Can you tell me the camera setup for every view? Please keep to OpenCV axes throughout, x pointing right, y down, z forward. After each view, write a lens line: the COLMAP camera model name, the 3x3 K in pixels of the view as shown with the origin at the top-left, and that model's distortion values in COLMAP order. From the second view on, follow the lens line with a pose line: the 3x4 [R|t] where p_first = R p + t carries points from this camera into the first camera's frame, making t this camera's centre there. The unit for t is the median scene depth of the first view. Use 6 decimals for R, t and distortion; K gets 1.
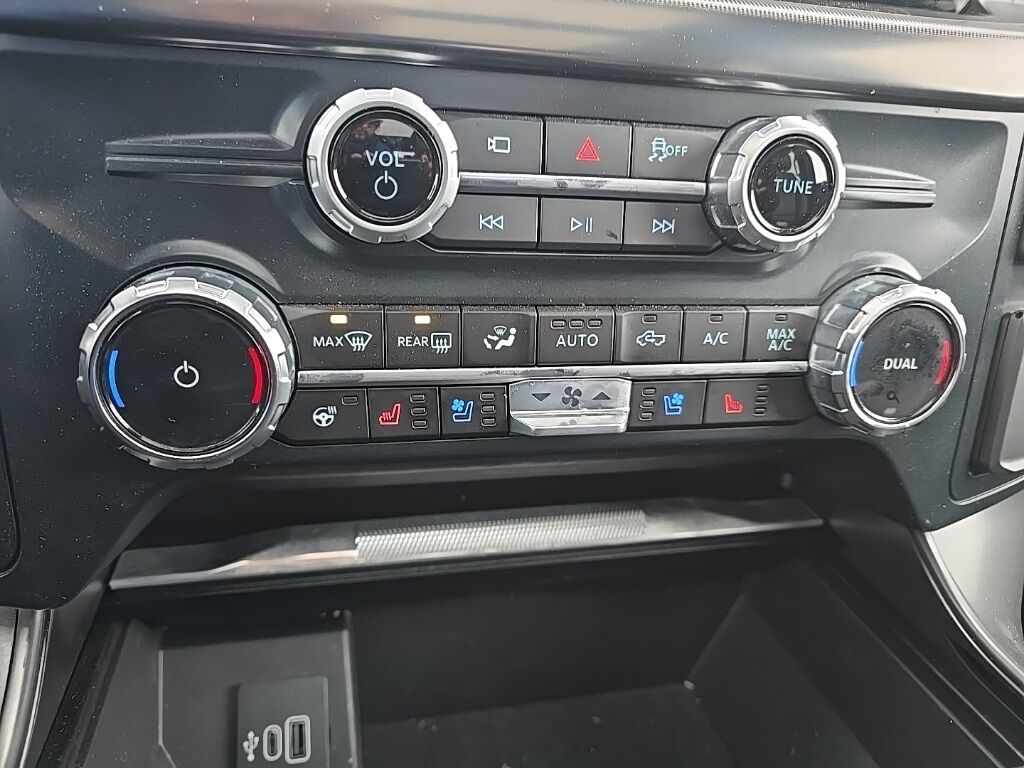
lens RADIAL K [[699.7, 0, 508.9], [0, 699.7, 381.3], [0, 0, 1]] dist [-0.007475, -0.003284]
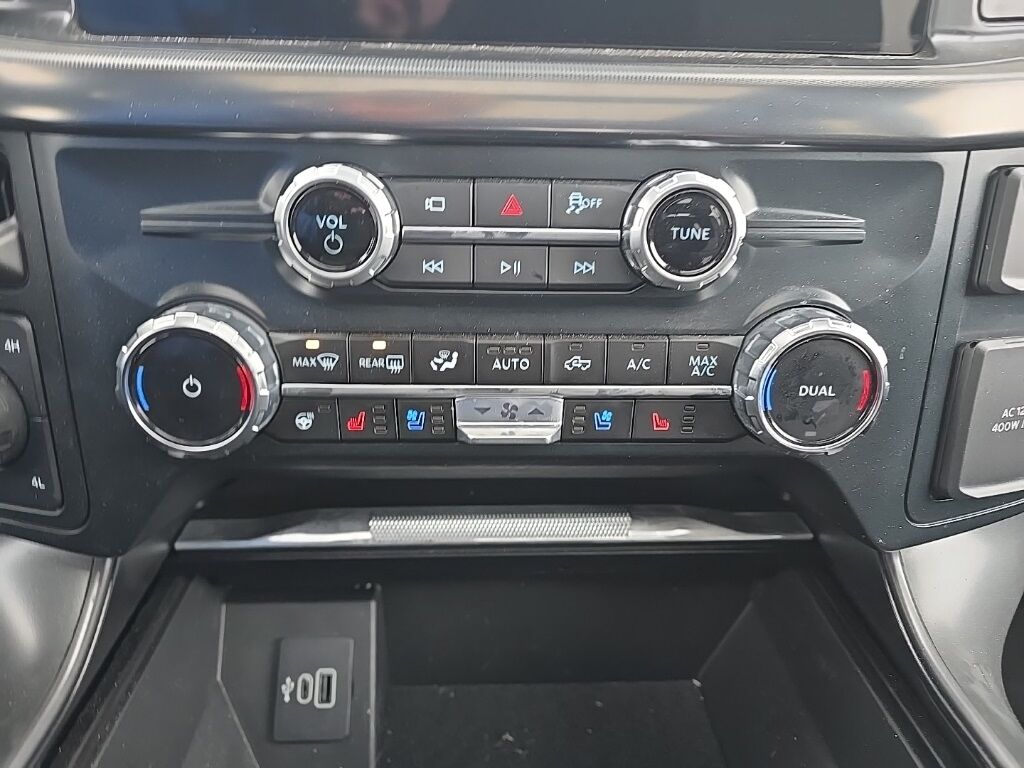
lens RADIAL K [[692.7, 0, 518.3], [0, 692.7, 385.1], [0, 0, 1]] dist [0.002350, -0.000952]
pose [[0.983059, 0.028247, -0.181102, 0.315216], [-0.027125, 0.999594, 0.008671, -0.032488], [0.181273, -0.003611, 0.983426, -0.145561]]
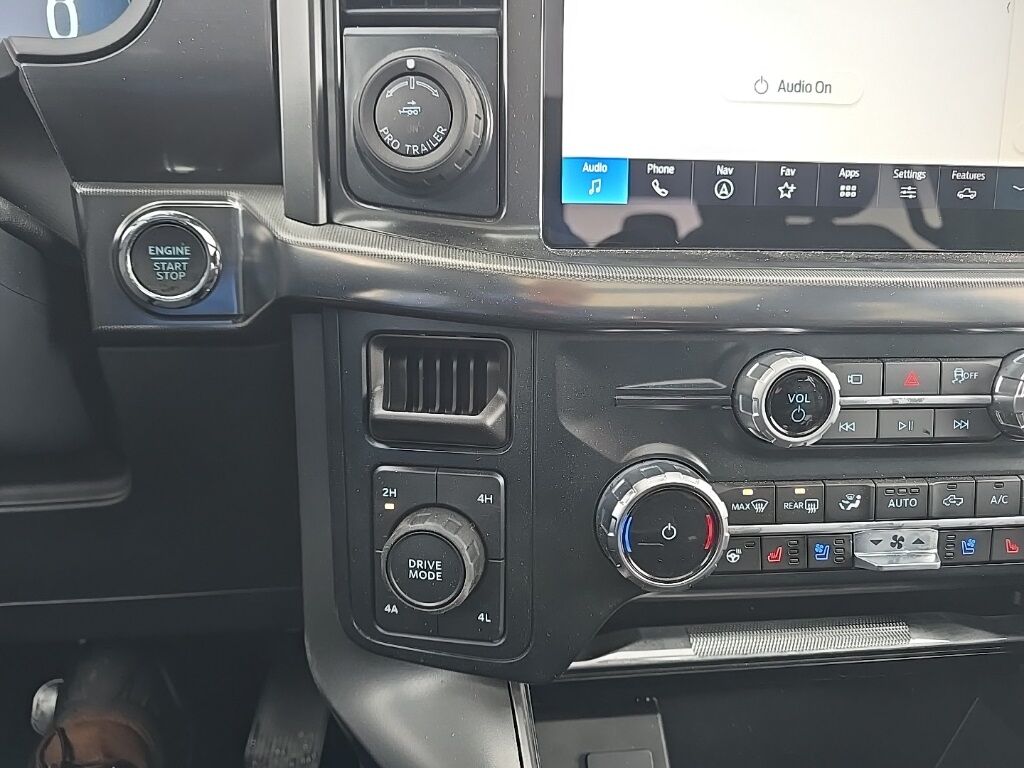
lens RADIAL K [[687.8, 0, 508.0], [0, 687.8, 386.1], [0, 0, 1]] dist [-0.009194, -0.012187]
pose [[0.989507, -0.017296, -0.143448, -0.489731], [-0.001562, 0.991471, -0.130321, -0.109771], [0.144478, 0.129178, 0.981040, -0.524026]]
